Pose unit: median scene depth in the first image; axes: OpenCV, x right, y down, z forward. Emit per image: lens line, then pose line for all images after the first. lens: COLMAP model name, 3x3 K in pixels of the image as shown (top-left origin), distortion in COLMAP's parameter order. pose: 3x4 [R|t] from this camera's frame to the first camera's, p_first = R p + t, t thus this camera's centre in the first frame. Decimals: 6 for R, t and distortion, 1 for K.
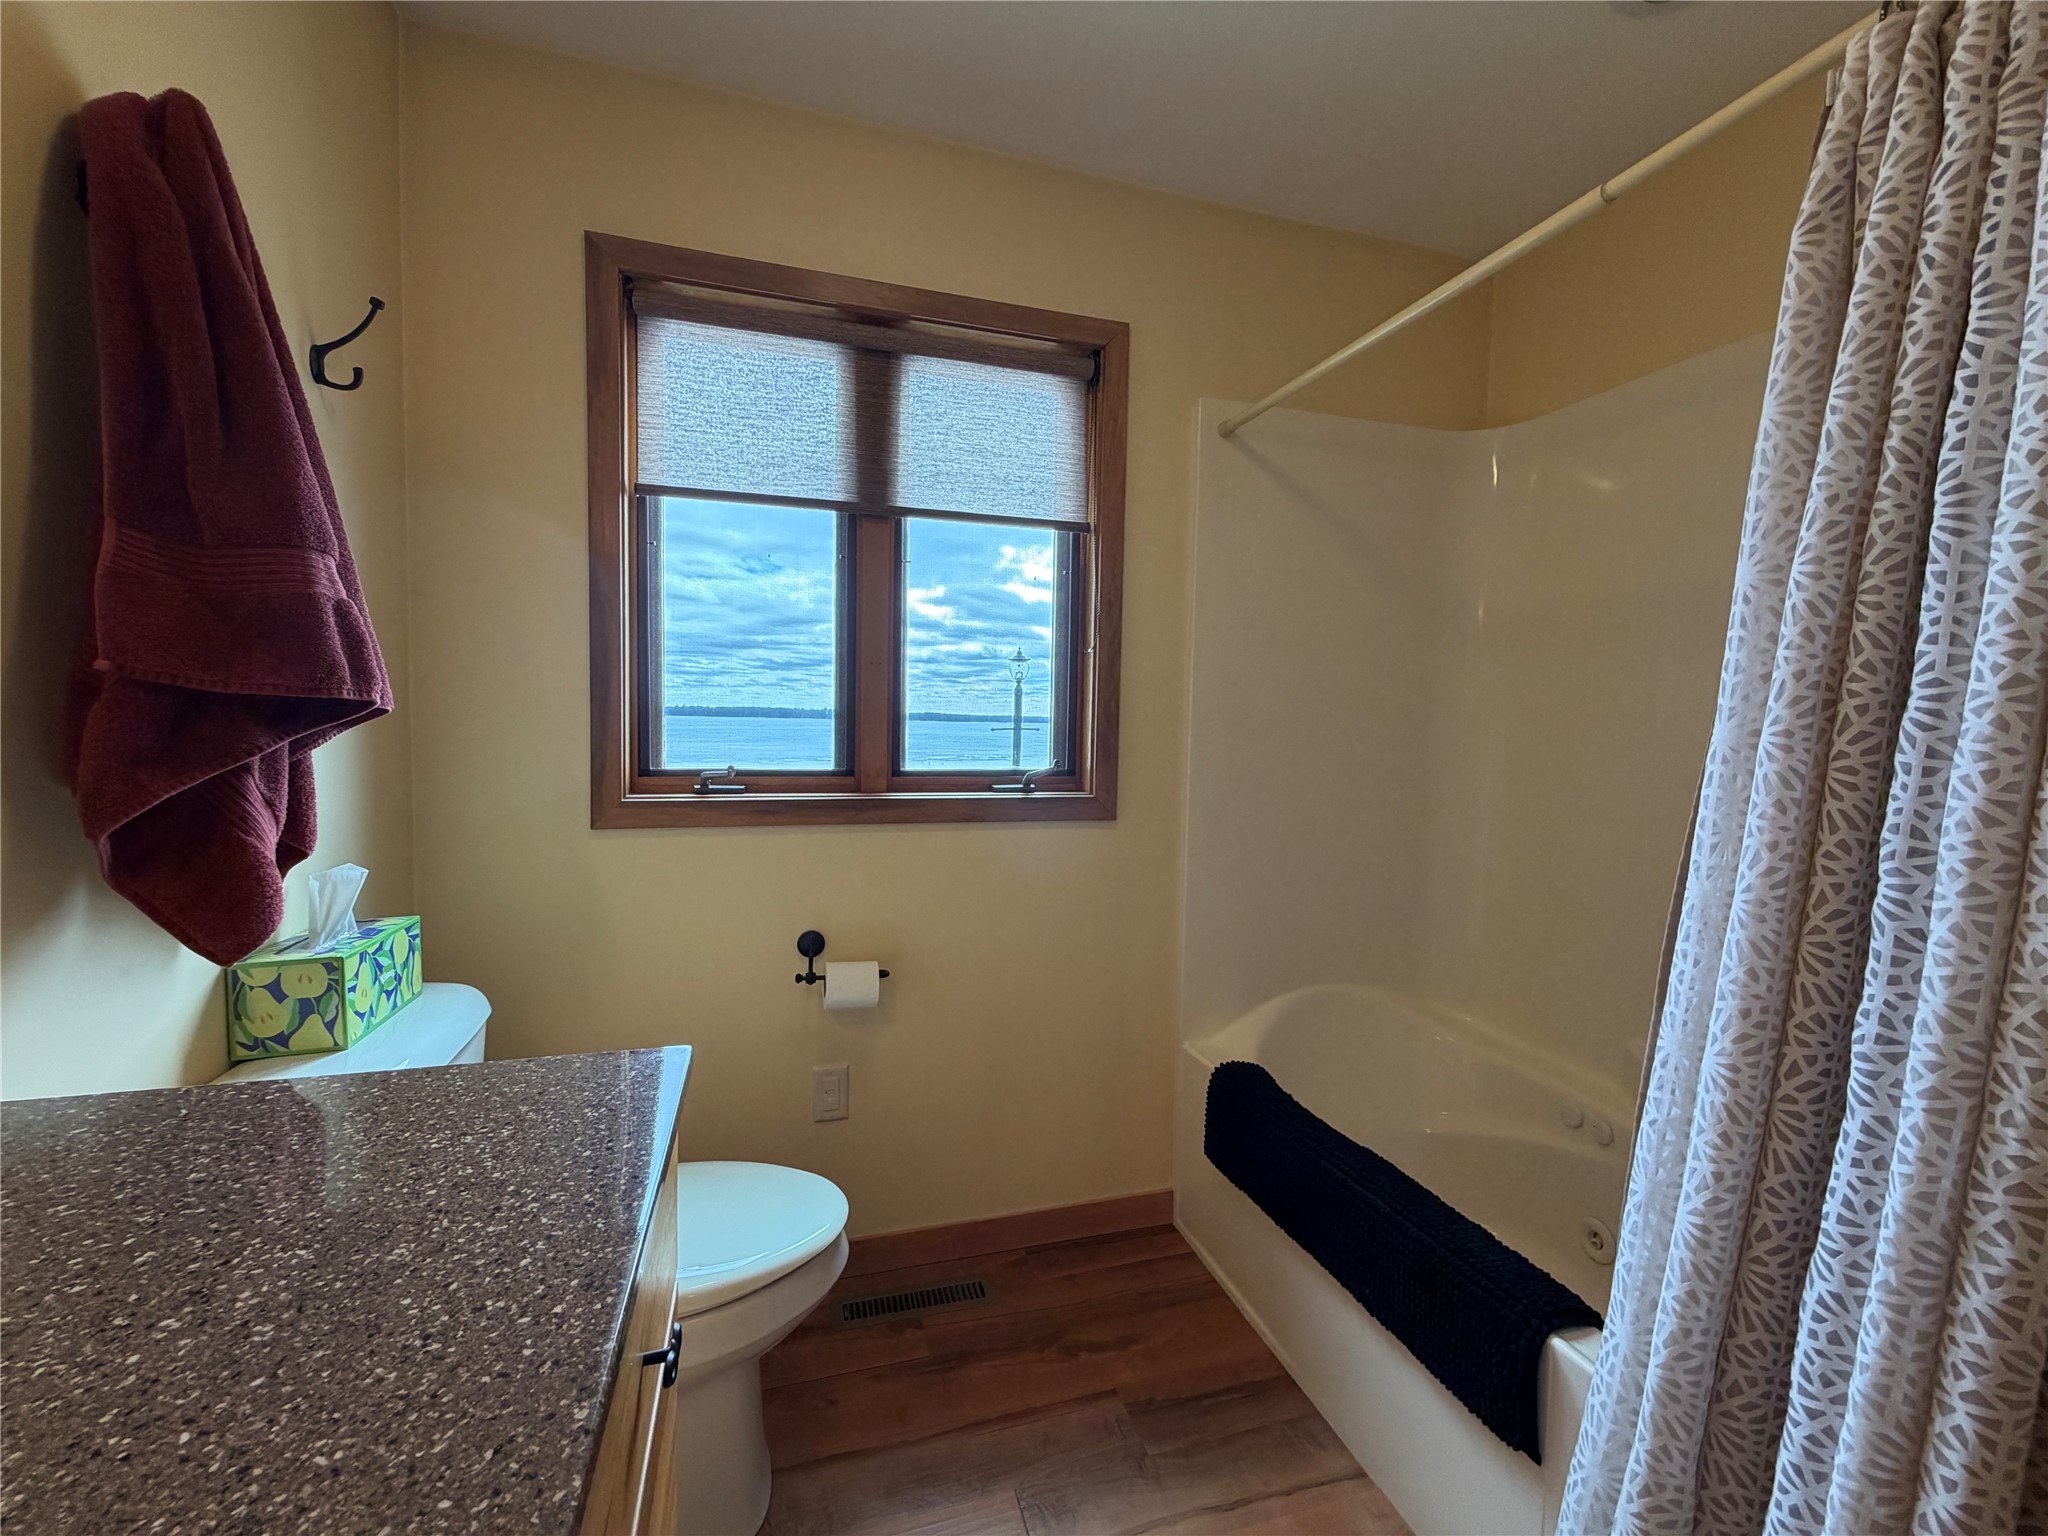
lens RADIAL K [[828.6, 0, 1031.8], [0, 828.6, 773.5], [0, 0, 1]] dist [-0.001004, -0.000067]
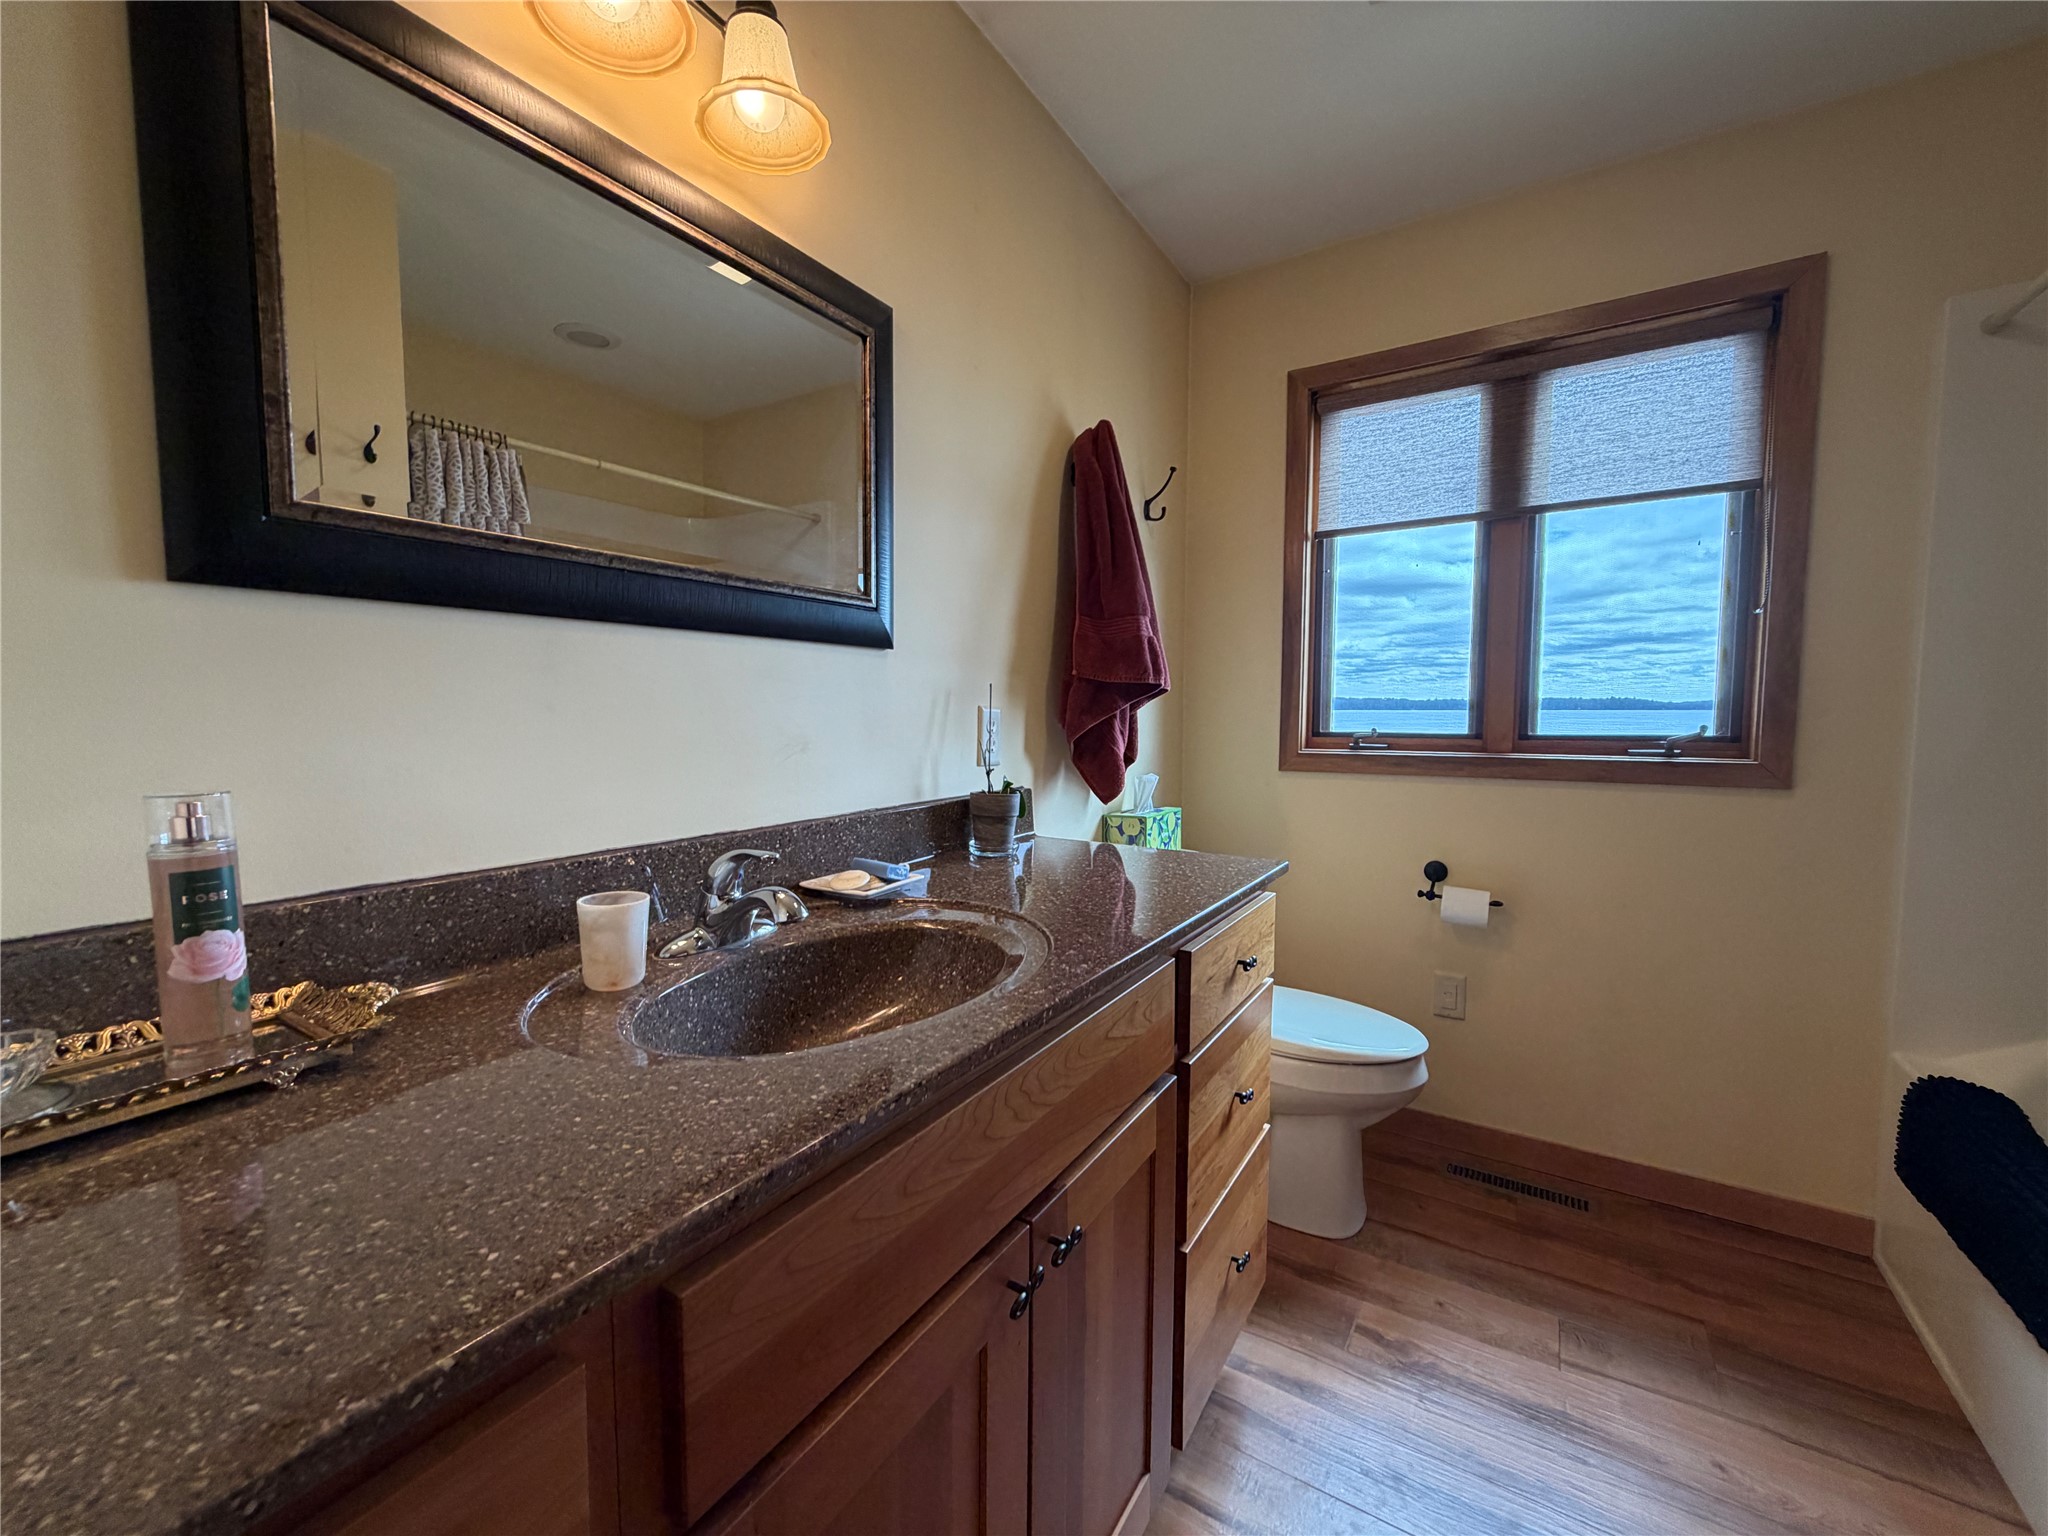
lens RADIAL K [[815.6, 0, 1021.5], [0, 815.6, 769.4], [0, 0, 1]] dist [0.000680, -0.000151]
pose [[0.653481, 0.033185, -0.756215, 0.260239], [-0.030493, 0.999382, 0.017506, 0.049893], [0.756329, 0.011619, 0.654089, -0.294575]]
